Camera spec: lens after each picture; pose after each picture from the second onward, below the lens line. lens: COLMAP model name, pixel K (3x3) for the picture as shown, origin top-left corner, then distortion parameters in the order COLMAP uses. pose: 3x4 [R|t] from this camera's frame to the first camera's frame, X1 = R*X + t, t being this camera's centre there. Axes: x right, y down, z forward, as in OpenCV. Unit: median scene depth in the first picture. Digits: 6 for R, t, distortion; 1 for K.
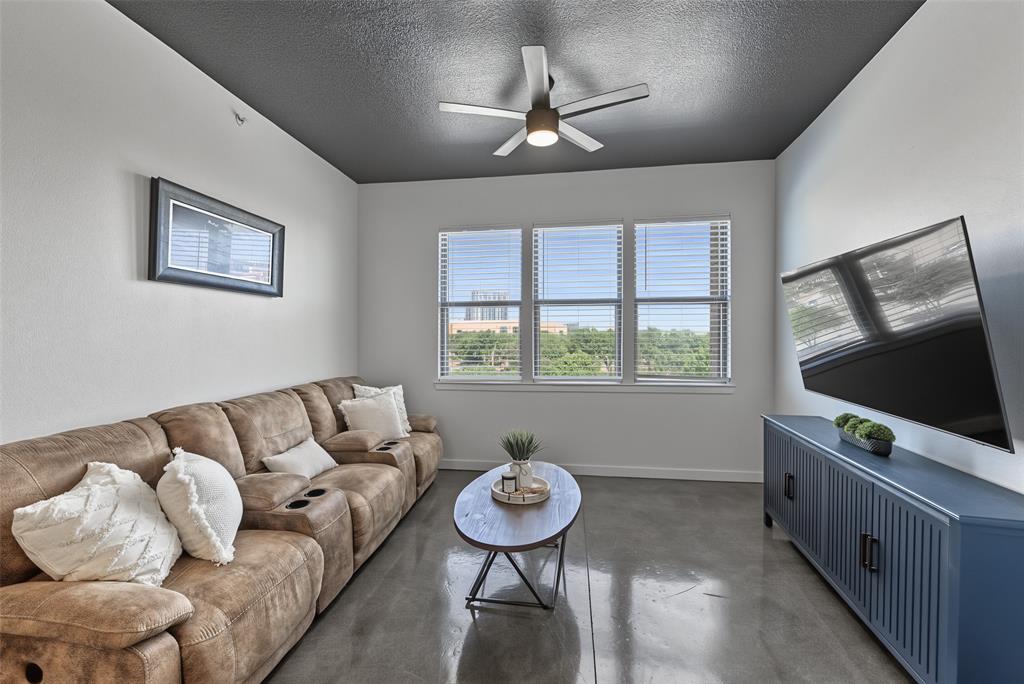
lens RADIAL K [[402.0, 0, 517.6], [0, 402.0, 339.4], [0, 0, 1]] dist [-0.002284, 0.000887]
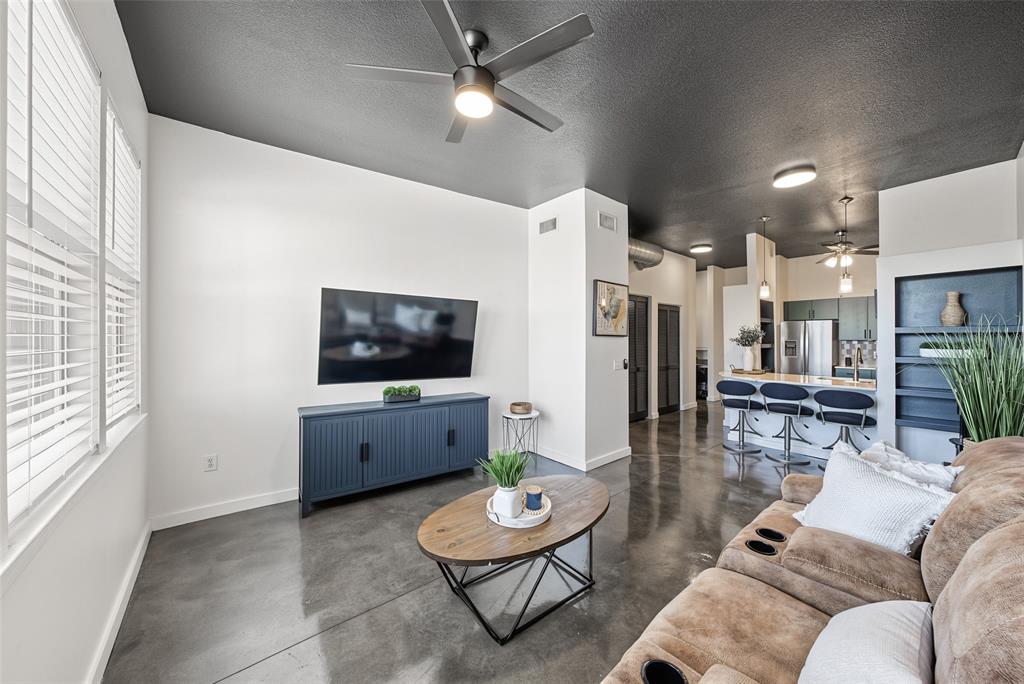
lens RADIAL K [[365.9, 0, 524.6], [0, 365.9, 340.8], [0, 0, 1]] dist [-0.007732, 0.001254]
pose [[-0.749210, 0.000148, 0.662333, -0.516230], [0.008029, 0.999929, 0.008858, -0.015969], [-0.662284, 0.011954, -0.749157, 1.532812]]
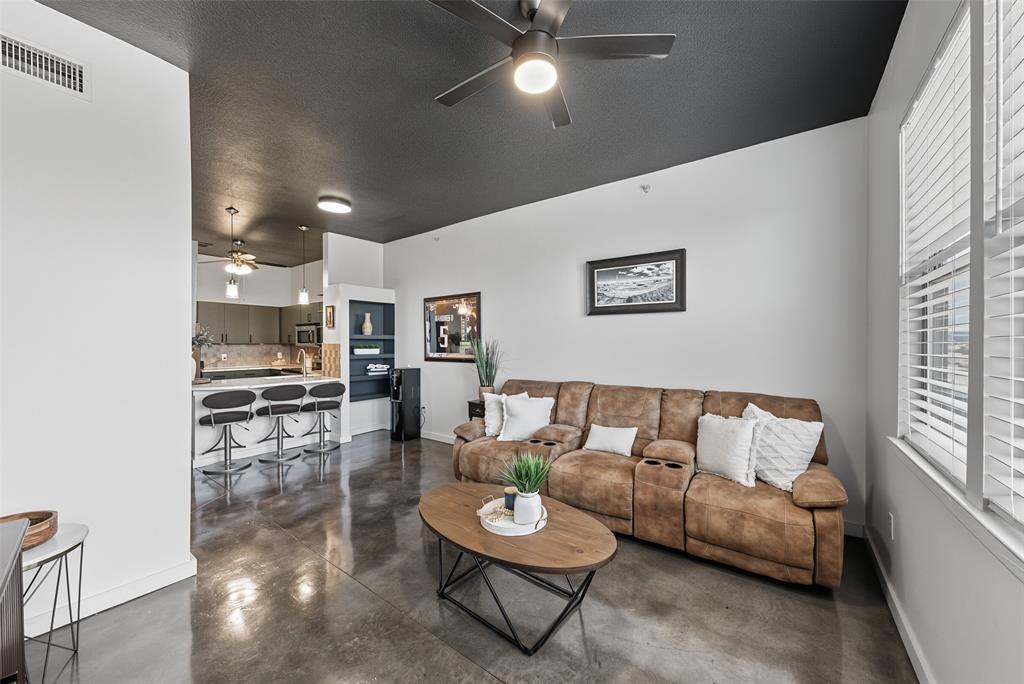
lens RADIAL K [[365.9, 0, 530.7], [0, 365.9, 342.6], [0, 0, 1]] dist [-0.007732, 0.001254]
pose [[-0.457954, 0.001840, -0.888974, 0.678721], [-0.007448, 0.999955, 0.005906, -0.019873], [0.888945, 0.009326, -0.457919, 1.338143]]
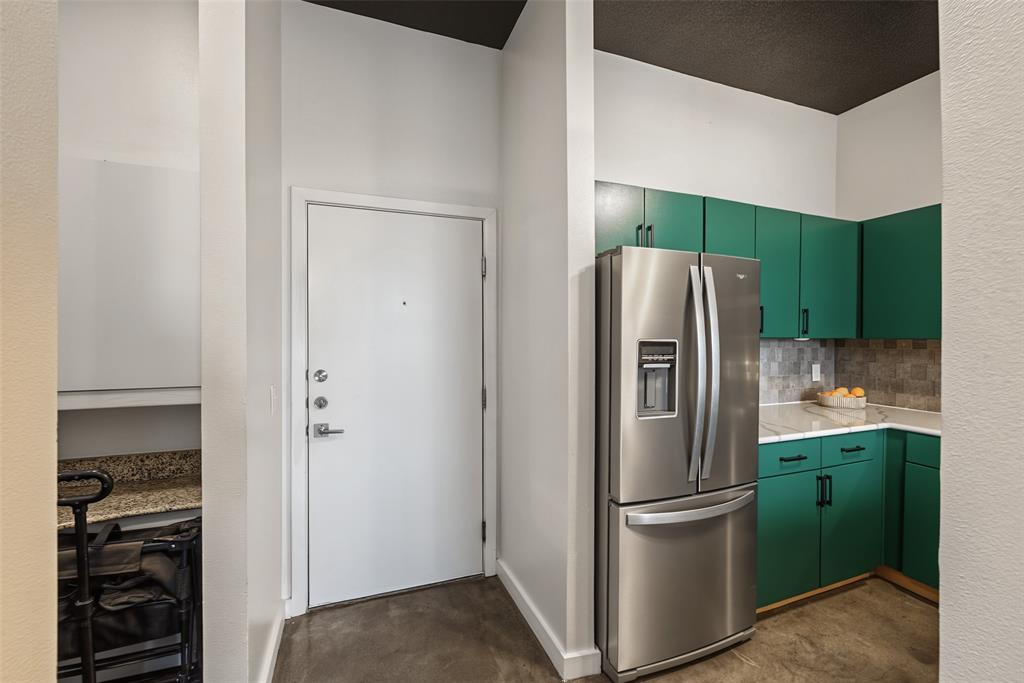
lens RADIAL K [[402.0, 0, 494.0], [0, 402.0, 338.2], [0, 0, 1]] dist [-0.002284, 0.000887]
pose [[-0.891507, -0.000267, -0.453007, 0.282706], [-0.007119, 0.999885, 0.013419, 0.011917], [0.452951, 0.015188, -0.891406, -1.256860]]
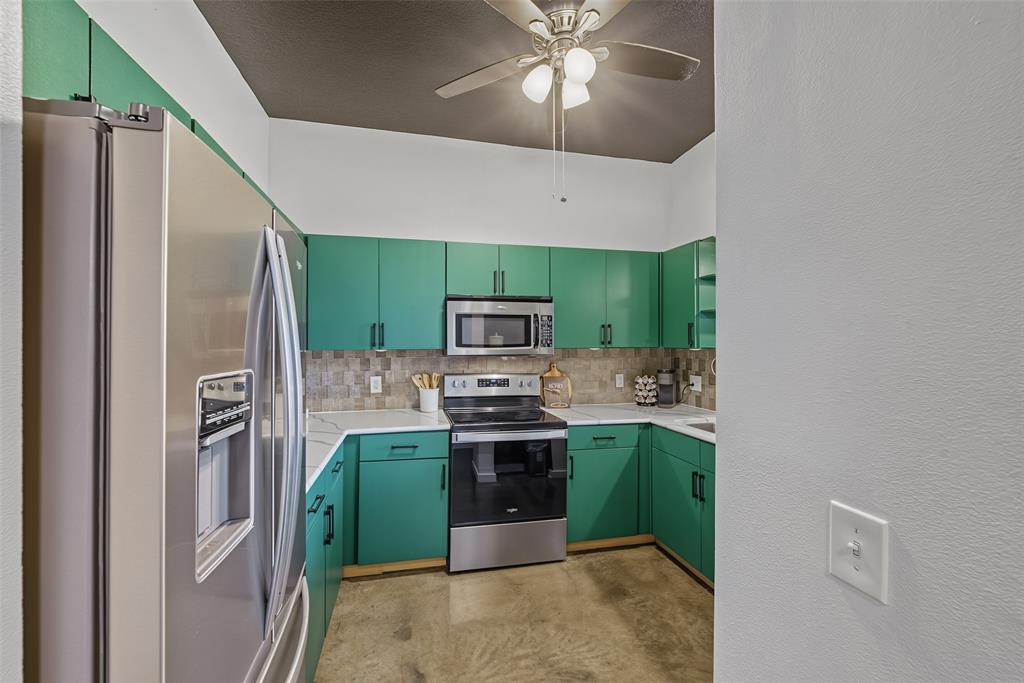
lens RADIAL K [[387.6, 0, 493.1], [0, 387.6, 340.2], [0, 0, 1]] dist [-0.002787, -0.000137]
pose [[0.332594, -0.005574, -0.943054, 0.084320], [-0.005718, 0.999952, -0.007927, -0.000696], [0.943053, 0.008029, 0.332546, -1.611940]]
